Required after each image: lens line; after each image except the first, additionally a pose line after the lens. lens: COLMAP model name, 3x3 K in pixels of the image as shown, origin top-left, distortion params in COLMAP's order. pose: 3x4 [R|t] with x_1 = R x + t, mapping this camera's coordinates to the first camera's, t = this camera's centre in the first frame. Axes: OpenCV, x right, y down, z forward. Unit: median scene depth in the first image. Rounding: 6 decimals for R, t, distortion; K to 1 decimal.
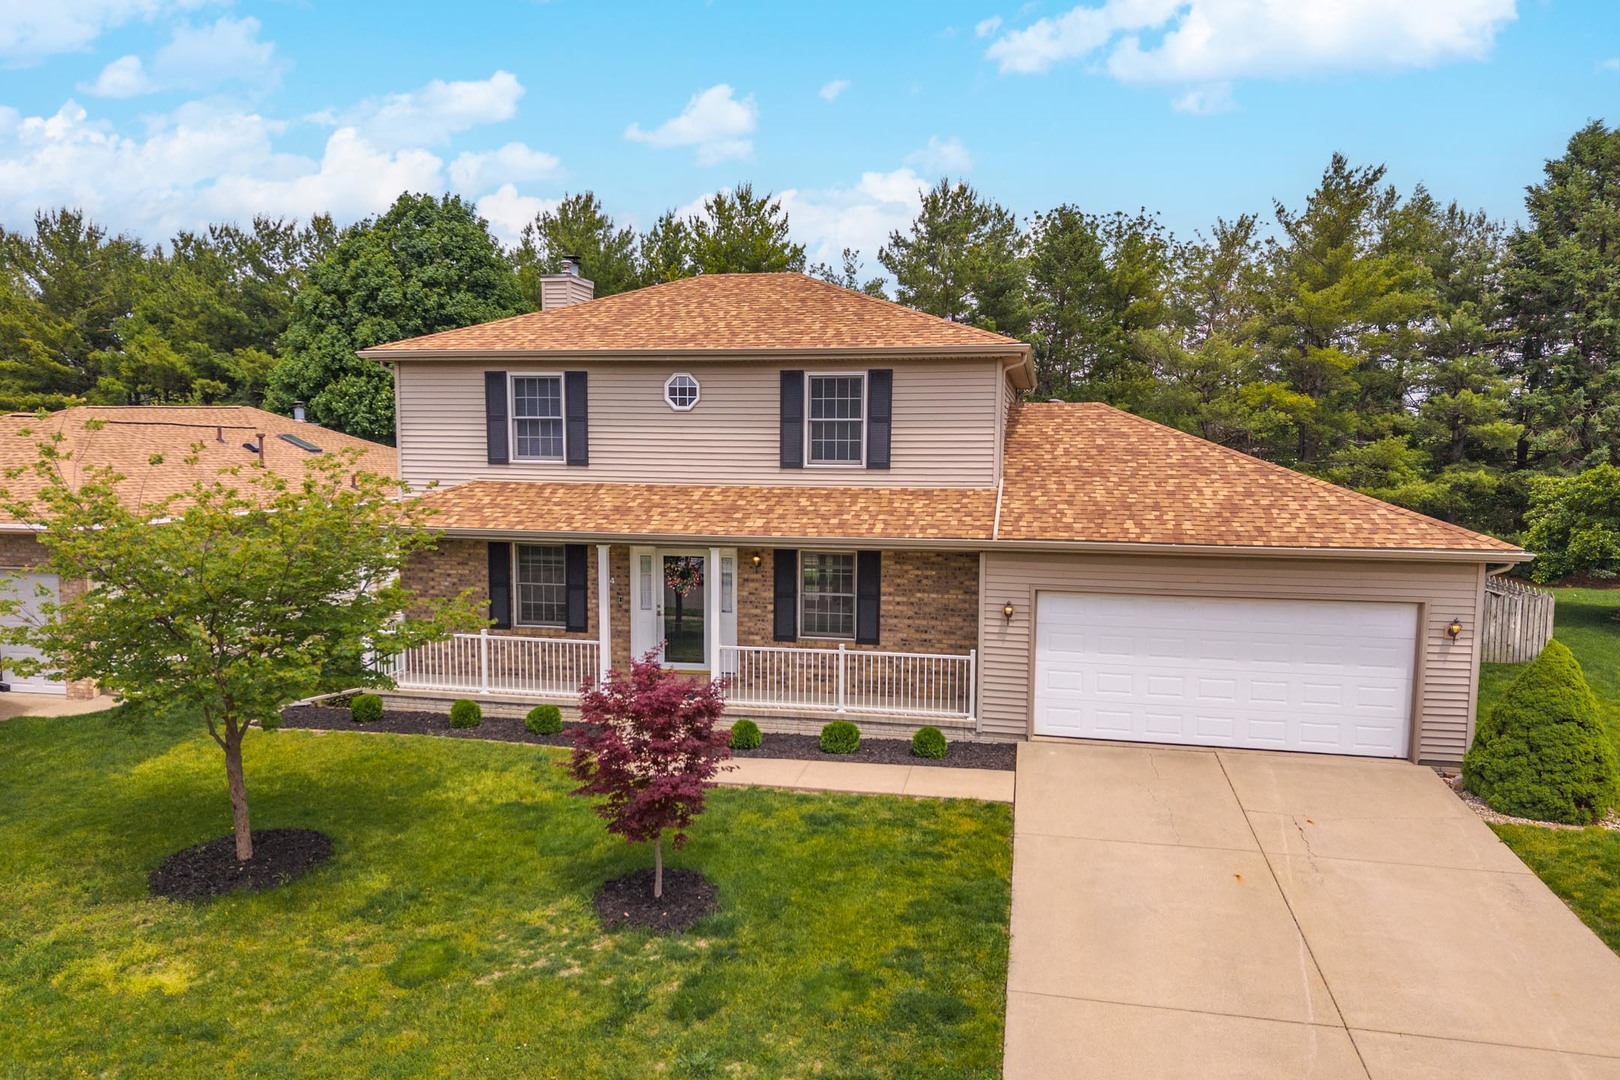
lens RADIAL K [[1110.1, 0, 819.2], [0, 1110.1, 566.7], [0, 0, 1]] dist [0.034031, -0.039774]
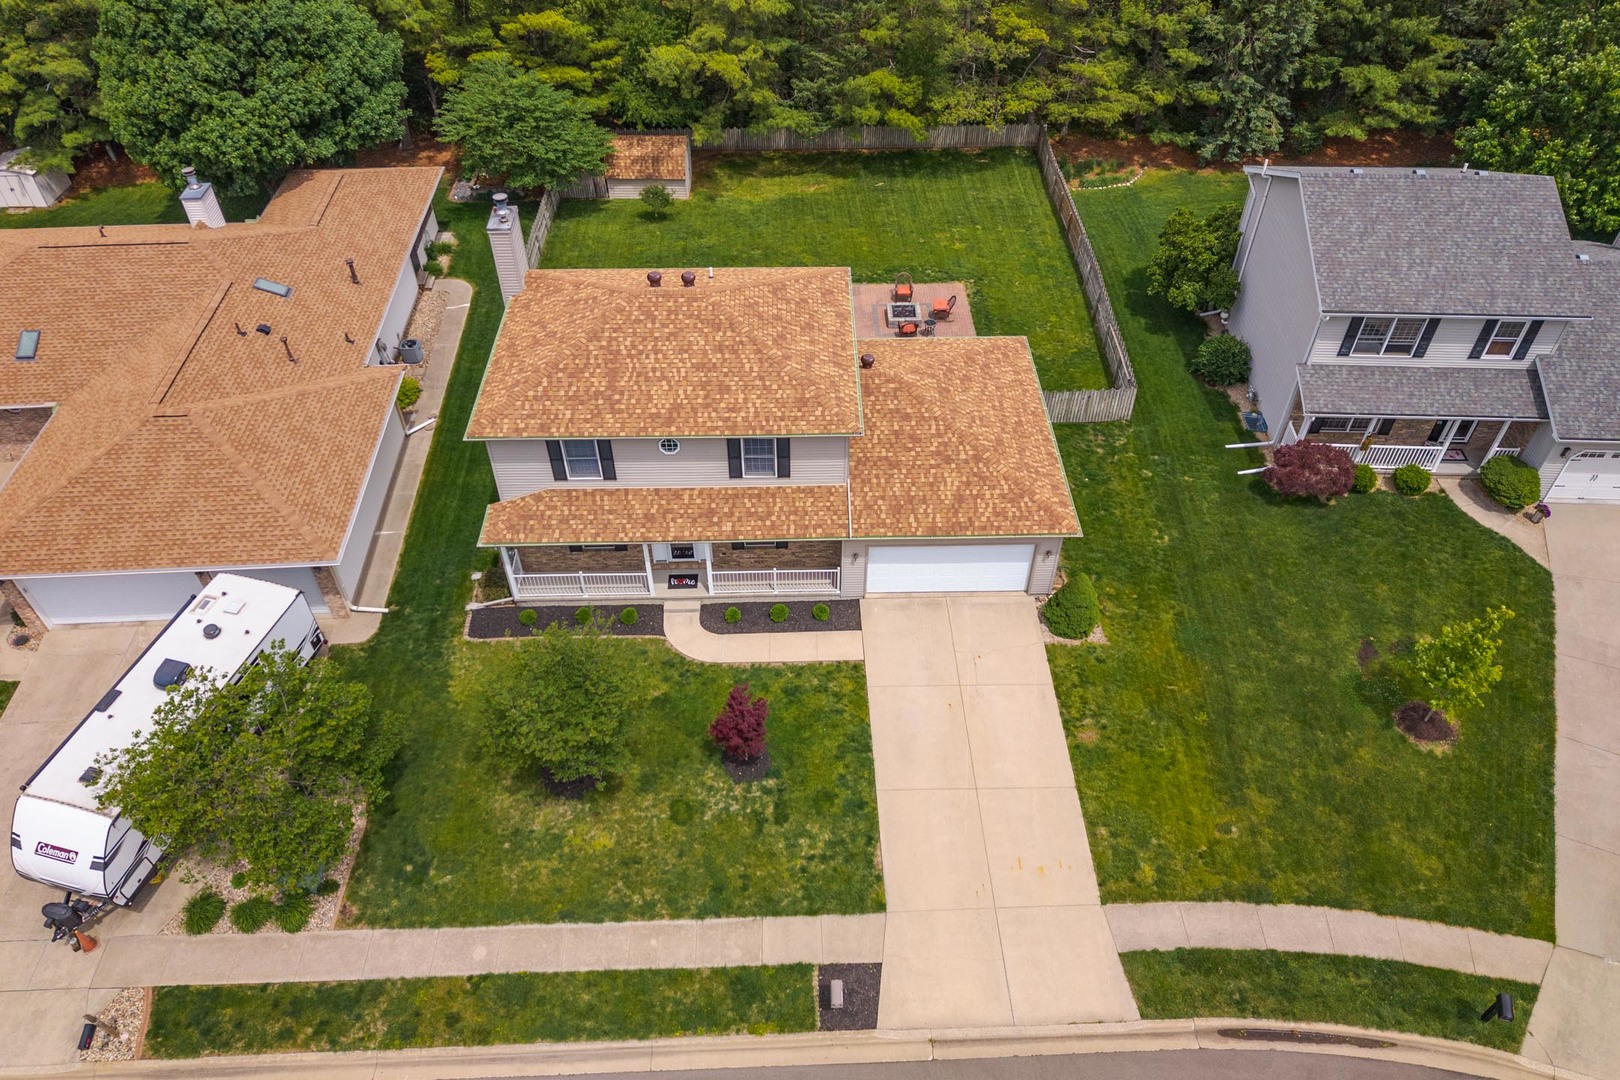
lens RADIAL K [[1110.1, 0, 824.6], [0, 1110.1, 572.5], [0, 0, 1]] dist [0.034031, -0.039774]
pose [[0.972750, -0.165030, 0.162858, -0.212307], [0.026700, 0.777467, 0.628356, -1.148408], [-0.230315, -0.606885, 0.760688, -0.541588]]
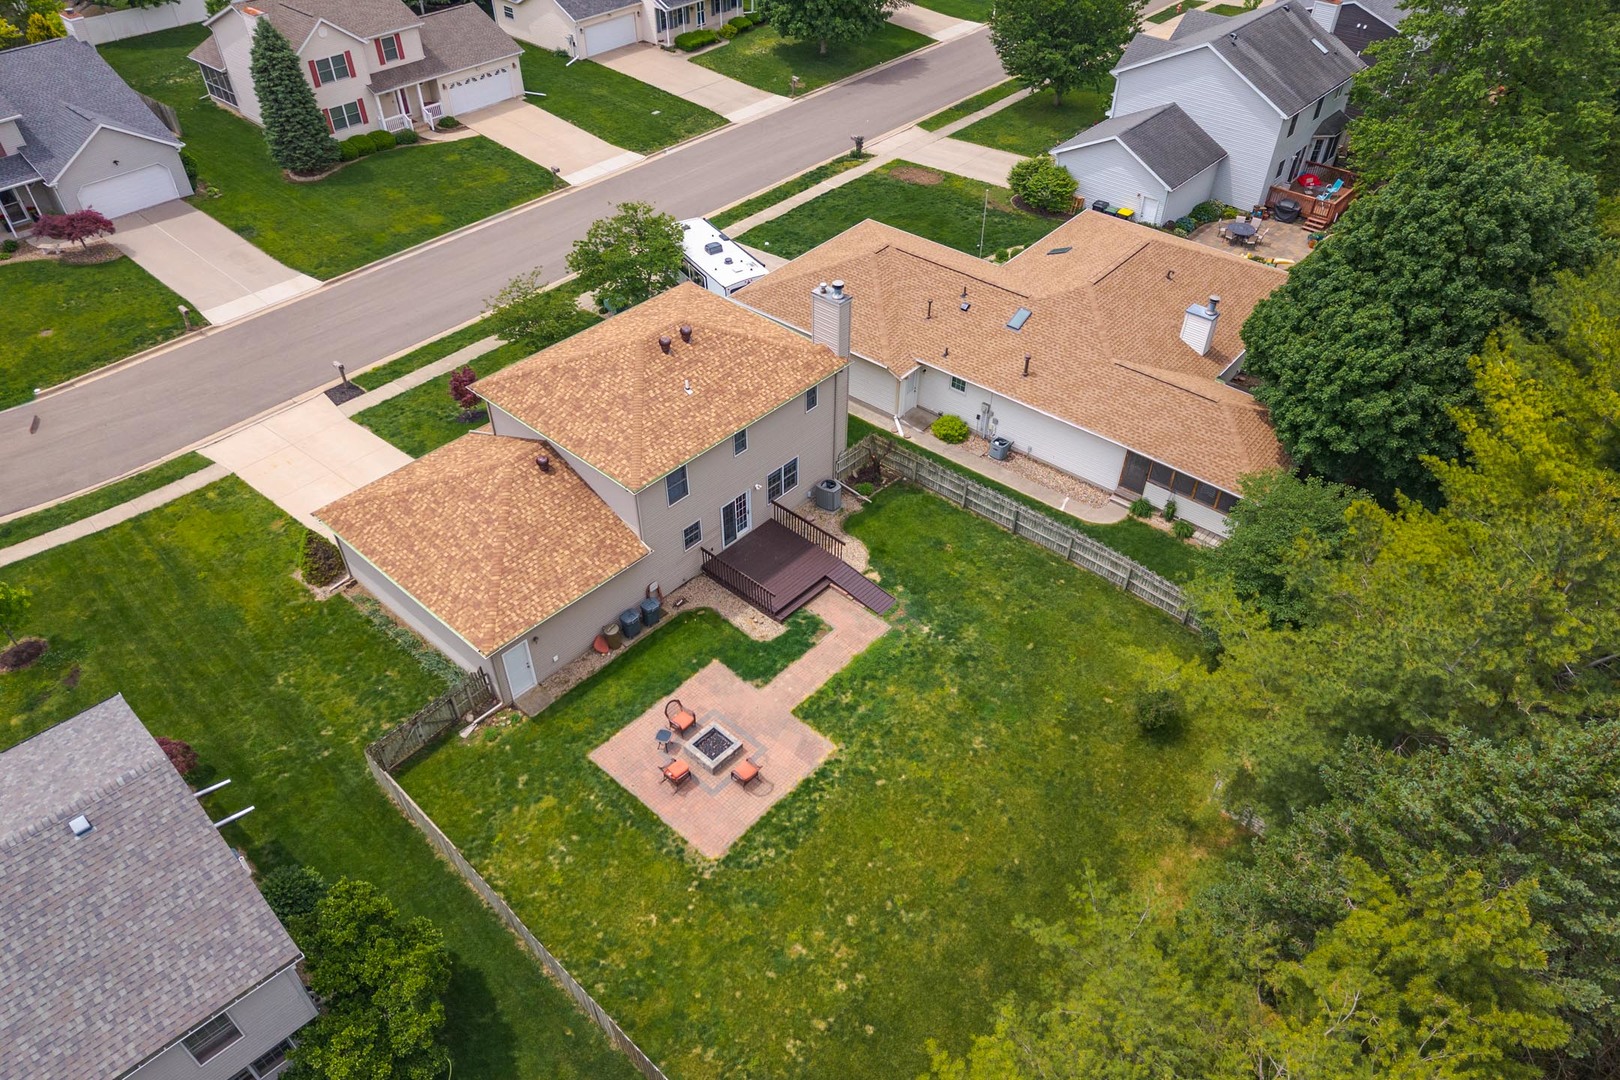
lens RADIAL K [[1110.1, 0, 818.1], [0, 1110.1, 570.7], [0, 0, 1]] dist [0.034031, -0.039774]
pose [[-0.504652, 0.572062, -0.646584, 1.551371], [-0.102869, 0.703768, 0.702943, -1.651533], [0.857172, 0.421255, -0.296311, 2.450729]]
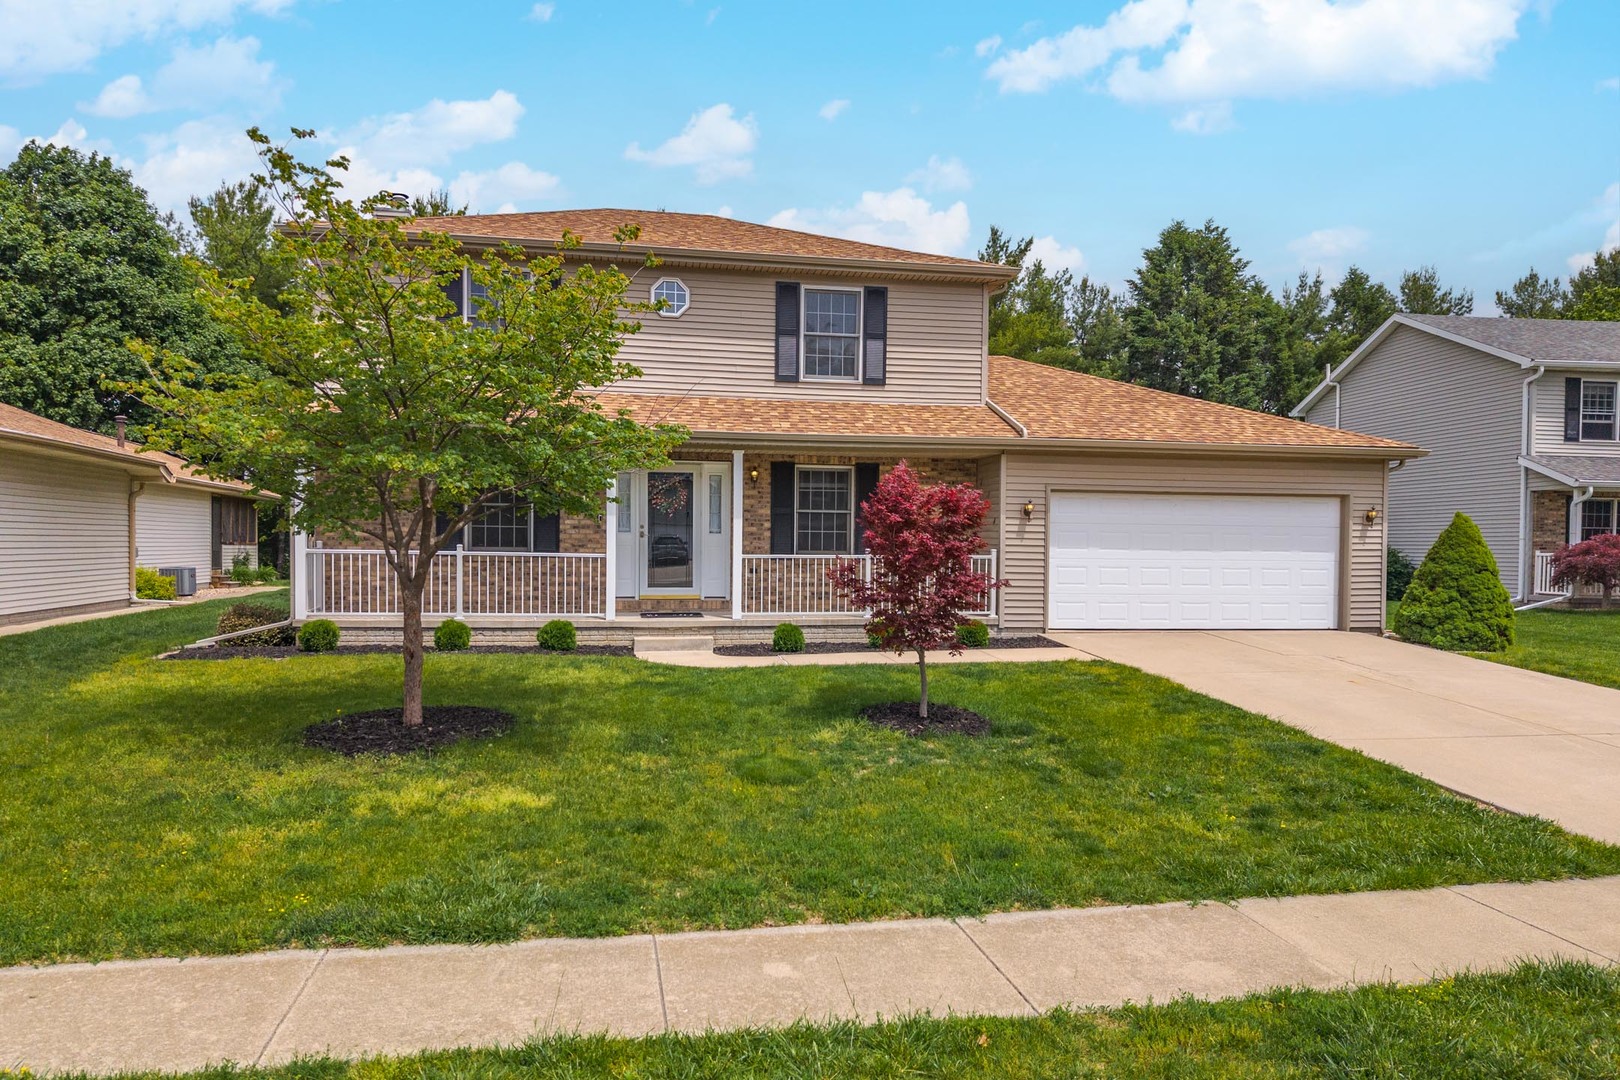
lens RADIAL K [[1110.1, 0, 824.2], [0, 1110.1, 570.9], [0, 0, 1]] dist [0.034031, -0.039774]
pose [[0.923284, -0.007800, 0.384038, -0.383748], [0.038088, 0.996726, -0.071326, 0.153608], [-0.382225, 0.080481, 0.920558, 0.097277]]
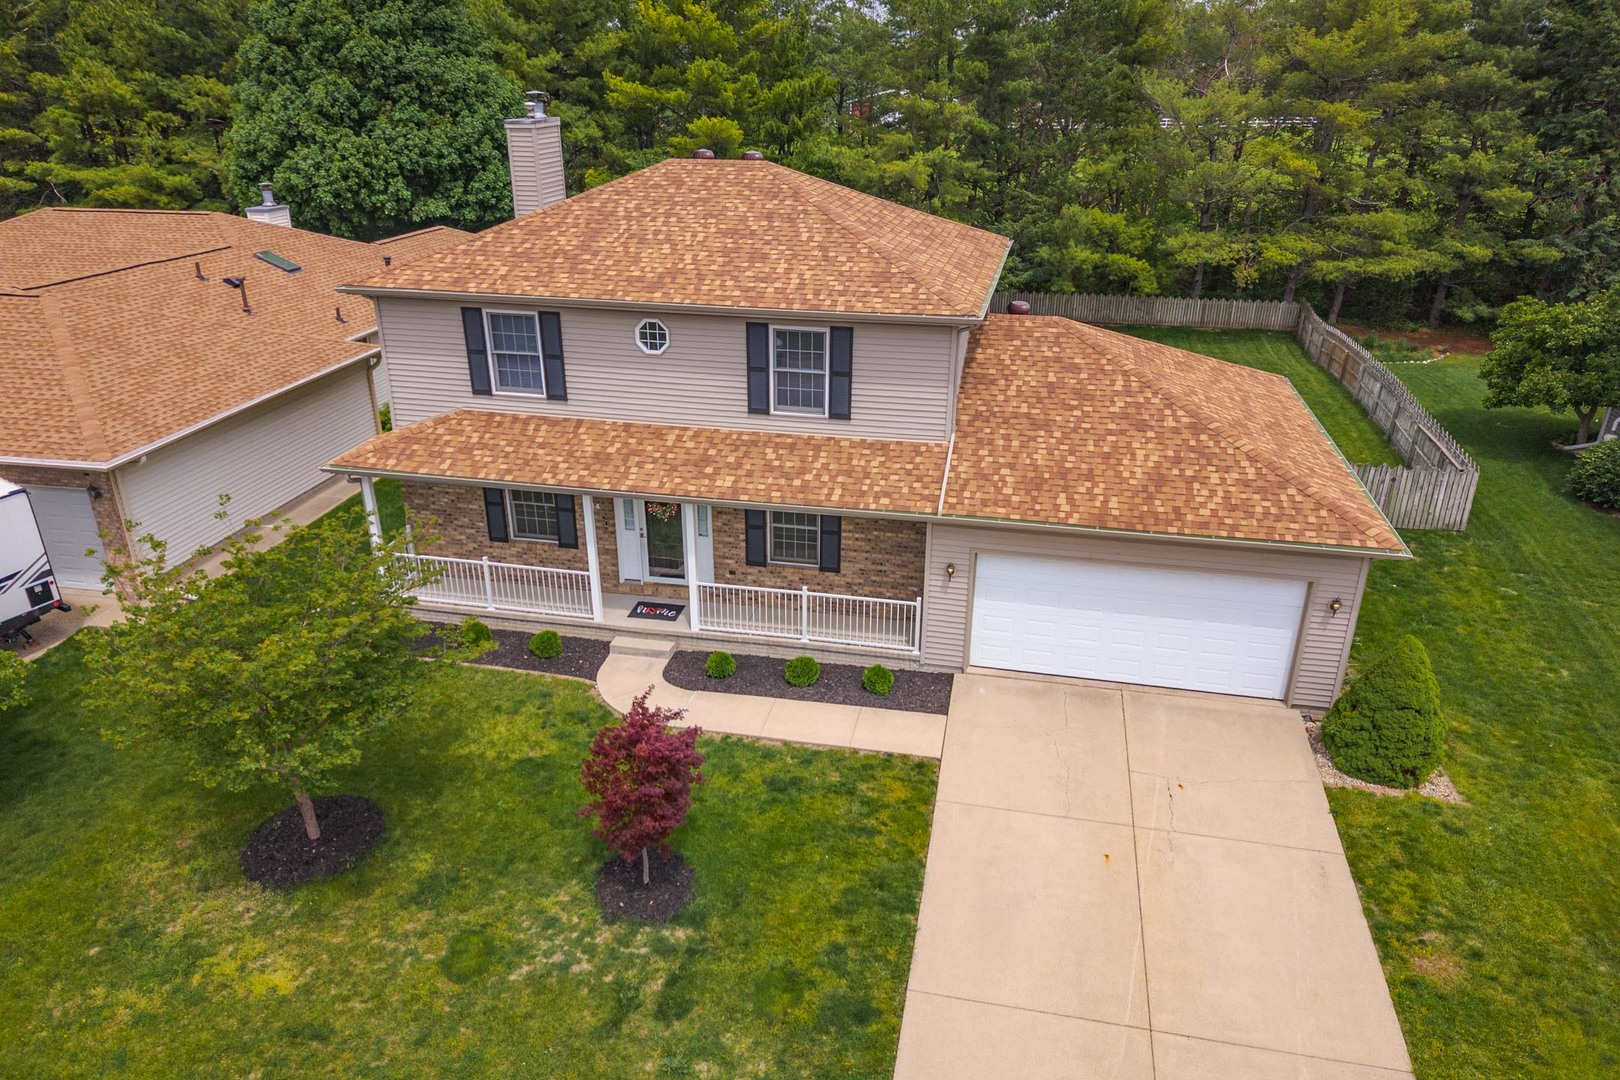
lens RADIAL K [[1110.1, 0, 820.5], [0, 1110.1, 576.5], [0, 0, 1]] dist [0.034031, -0.039774]
pose [[0.999999, -0.000546, -0.001006, 0.036533], [0.000837, 0.948312, 0.317339, -0.286613], [0.000780, -0.317340, 0.948312, -0.062456]]
